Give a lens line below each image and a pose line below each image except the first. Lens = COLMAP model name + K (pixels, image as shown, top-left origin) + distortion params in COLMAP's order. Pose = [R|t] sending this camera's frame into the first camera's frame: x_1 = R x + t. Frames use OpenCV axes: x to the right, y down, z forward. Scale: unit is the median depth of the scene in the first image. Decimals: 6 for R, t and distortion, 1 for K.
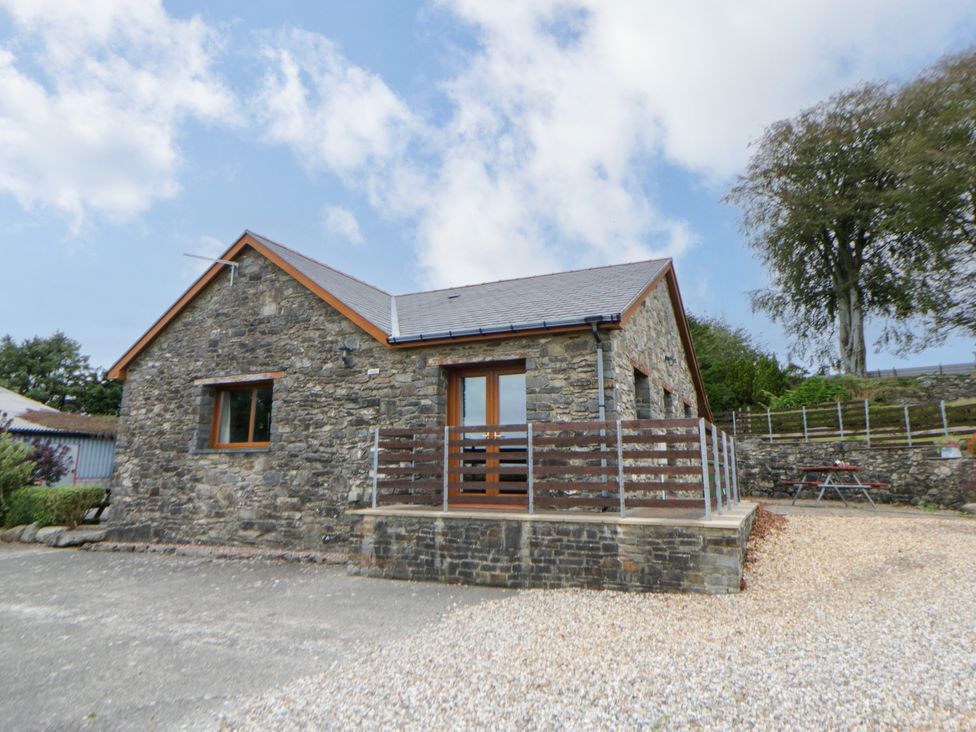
lens RADIAL K [[511.4, 0, 504.1], [0, 511.4, 348.0], [0, 0, 1]] dist [0.004757, -0.013767]
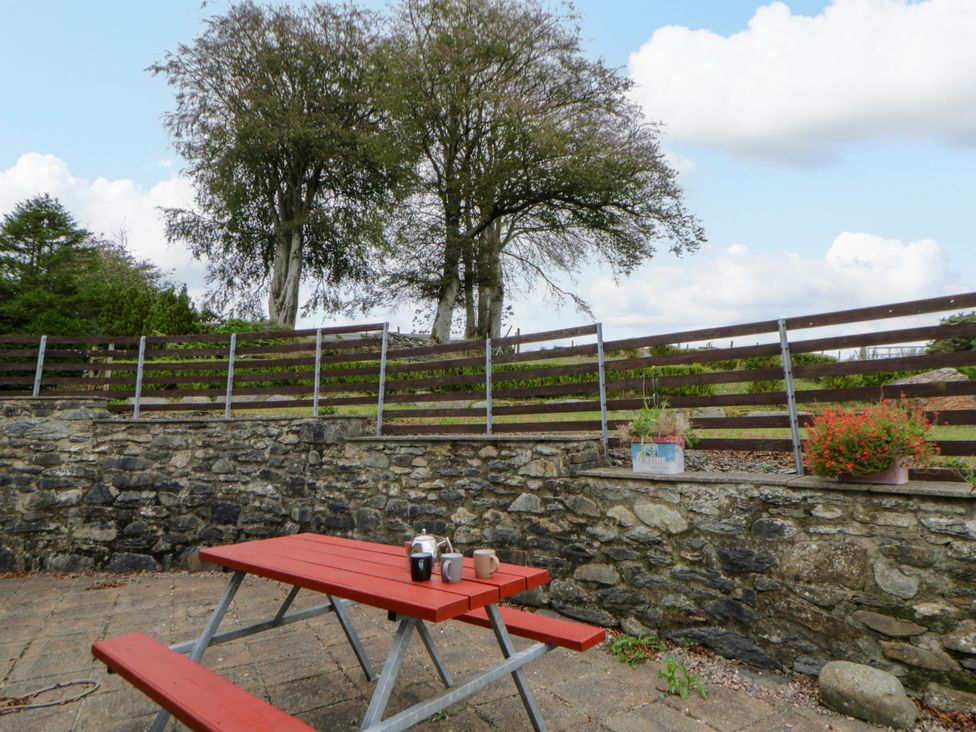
lens RADIAL K [[504.3, 0, 512.6], [0, 504.3, 345.3], [0, 0, 1]] dist [0.002961, -0.012687]
pose [[0.475184, 0.120312, 0.871622, 0.127623], [-0.166947, 0.984941, -0.044938, 0.039771], [-0.863903, -0.124161, 0.488114, 0.228495]]
